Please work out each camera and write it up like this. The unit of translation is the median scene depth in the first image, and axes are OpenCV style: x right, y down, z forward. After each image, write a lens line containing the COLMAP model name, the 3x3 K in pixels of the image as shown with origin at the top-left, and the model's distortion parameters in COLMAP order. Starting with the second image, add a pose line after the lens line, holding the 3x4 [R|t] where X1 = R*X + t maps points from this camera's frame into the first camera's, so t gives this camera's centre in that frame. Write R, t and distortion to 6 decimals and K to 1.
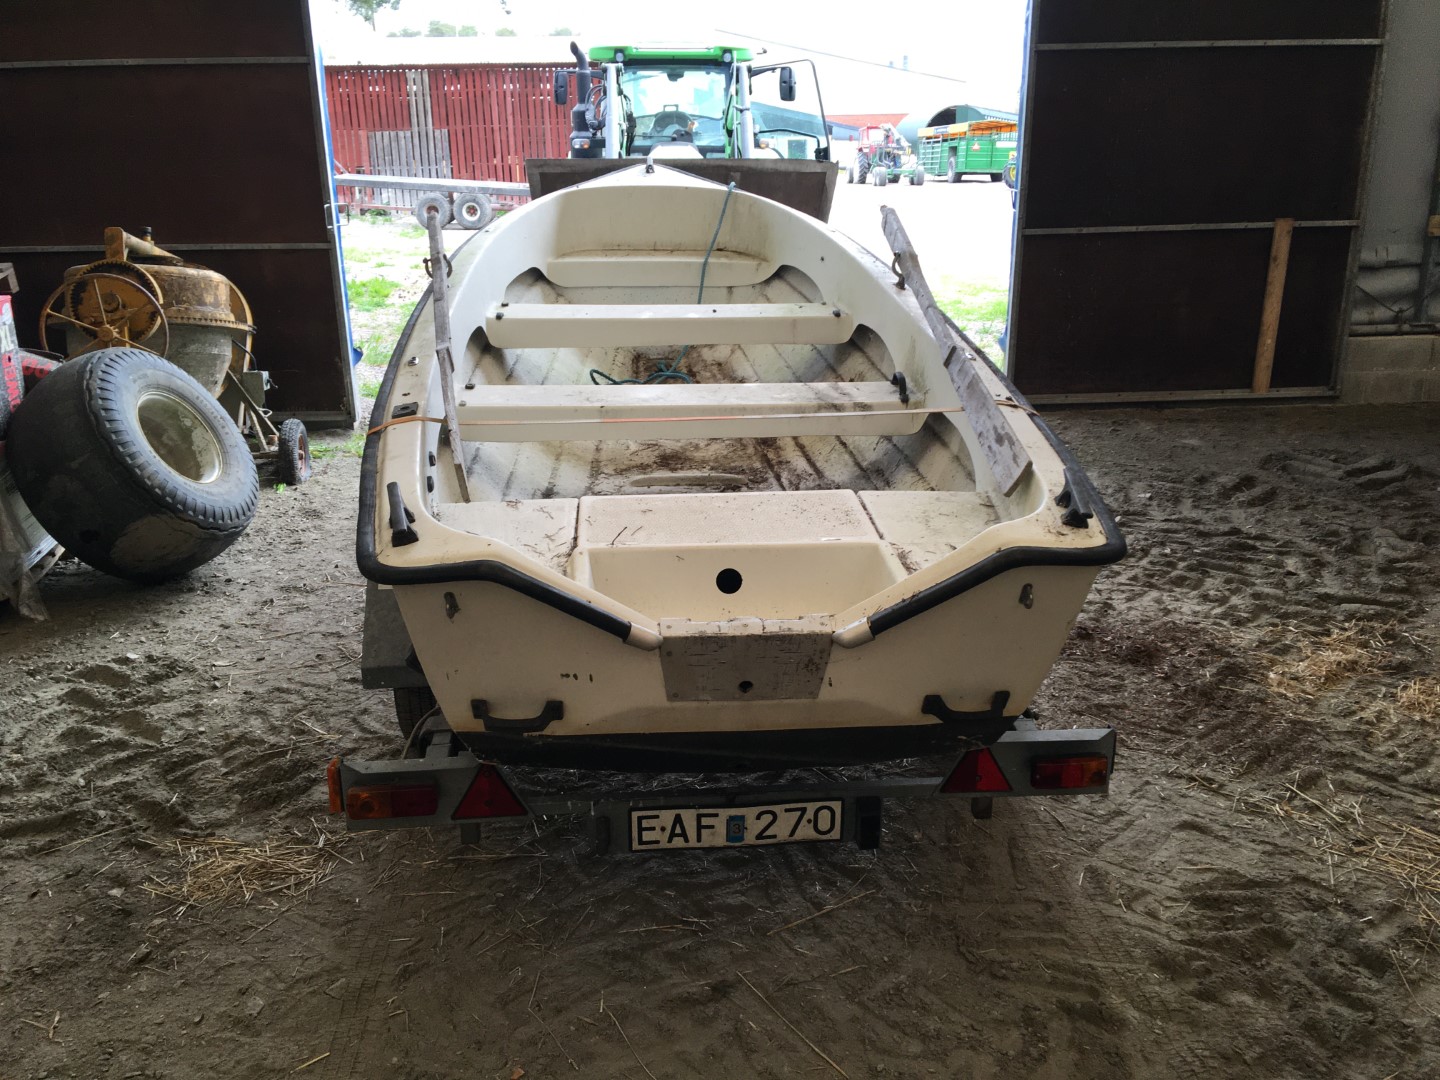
lens RADIAL K [[1188.1, 0, 715.2], [0, 1188.1, 538.8], [0, 0, 1]] dist [0.087134, -0.121254]
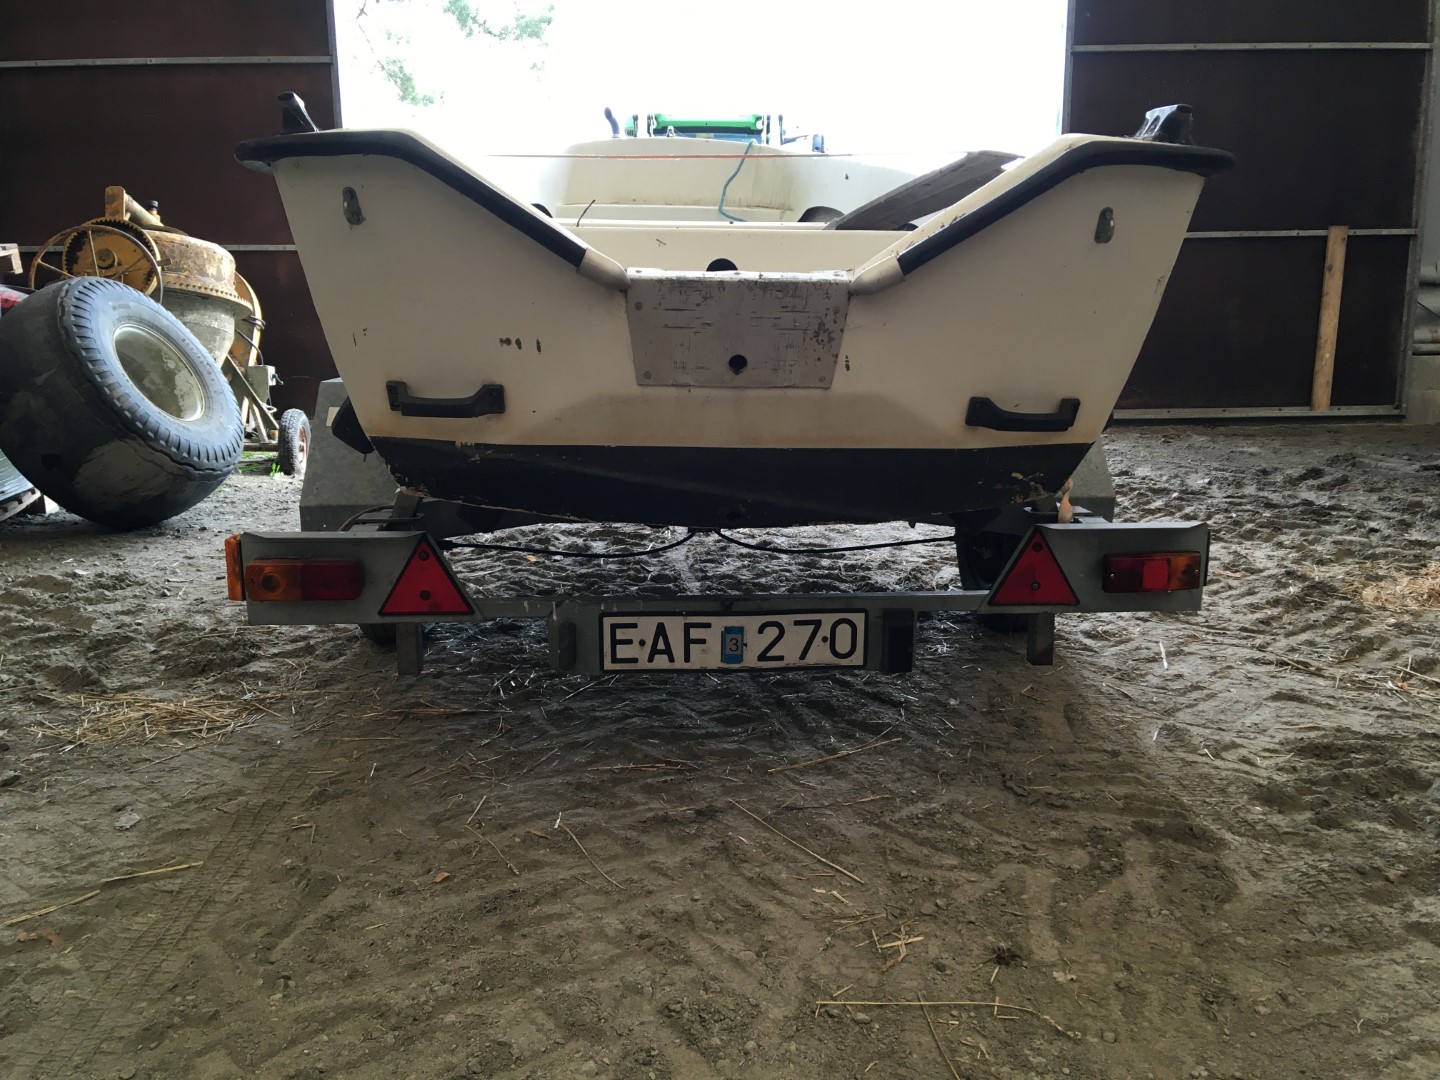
lens RADIAL K [[1188.1, 0, 715.0], [0, 1188.1, 548.3], [0, 0, 1]] dist [0.087134, -0.121254]
pose [[0.999452, 0.008675, -0.031934, 0.027466], [-0.012278, 0.993356, -0.114422, 0.235143], [0.030729, 0.114752, 0.992919, 0.151699]]
